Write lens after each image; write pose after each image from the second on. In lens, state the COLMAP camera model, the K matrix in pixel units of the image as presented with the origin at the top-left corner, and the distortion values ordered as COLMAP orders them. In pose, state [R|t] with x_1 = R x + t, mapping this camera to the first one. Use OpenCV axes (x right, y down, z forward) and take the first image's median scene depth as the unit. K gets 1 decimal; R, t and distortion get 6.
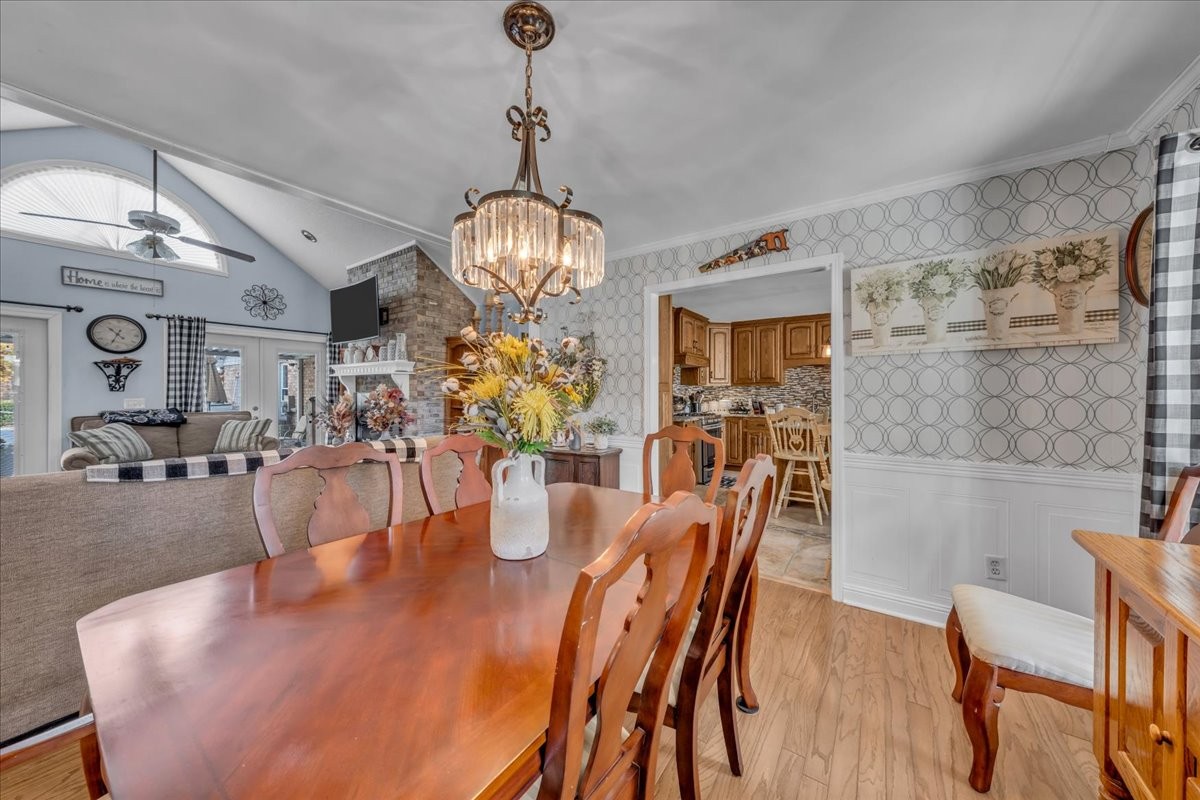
lens RADIAL K [[414.6, 0, 594.6], [0, 414.6, 392.5], [0, 0, 1]] dist [-0.006213, 0.000844]
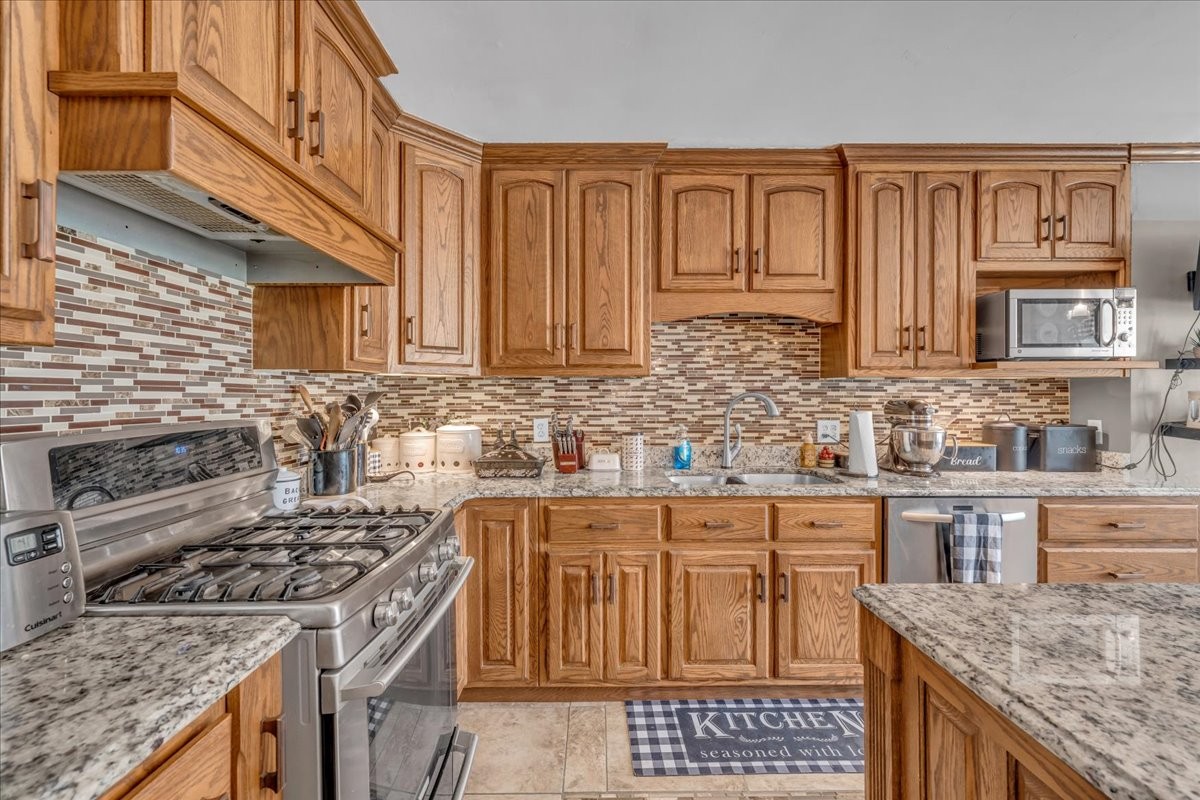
lens RADIAL K [[514.5, 0, 600.6], [0, 514.5, 392.1], [0, 0, 1]] dist [0.001673, 0.000079]
pose [[0.817114, 0.000111, 0.576476, 0.193134], [0.000868, 0.999999, -0.001424, -0.004937], [-0.576476, 0.001664, 0.817113, 0.662855]]
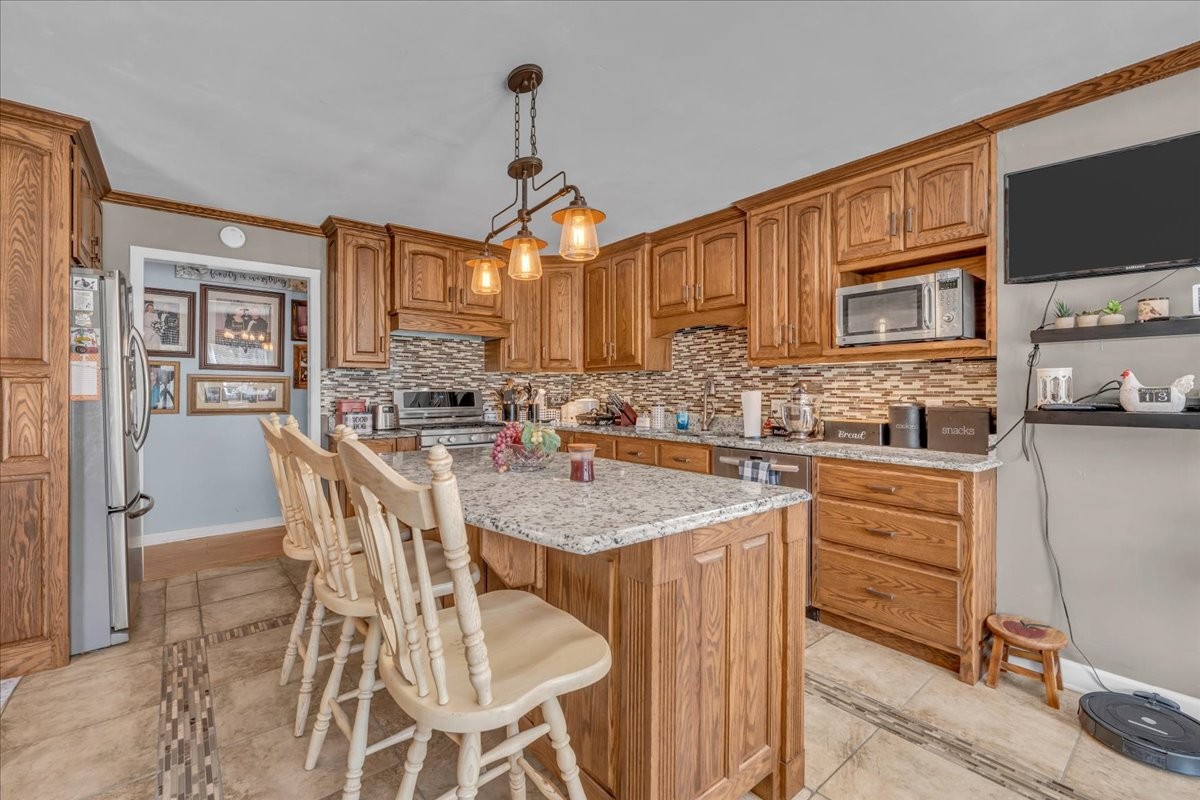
lens RADIAL K [[514.5, 0, 598.5], [0, 514.5, 391.0], [0, 0, 1]] dist [0.001673, 0.000079]
pose [[0.962955, 0.002566, -0.269651, 0.522121], [-0.003530, 0.999989, -0.003092, 0.009418], [0.269640, 0.003929, 0.962953, 0.356616]]
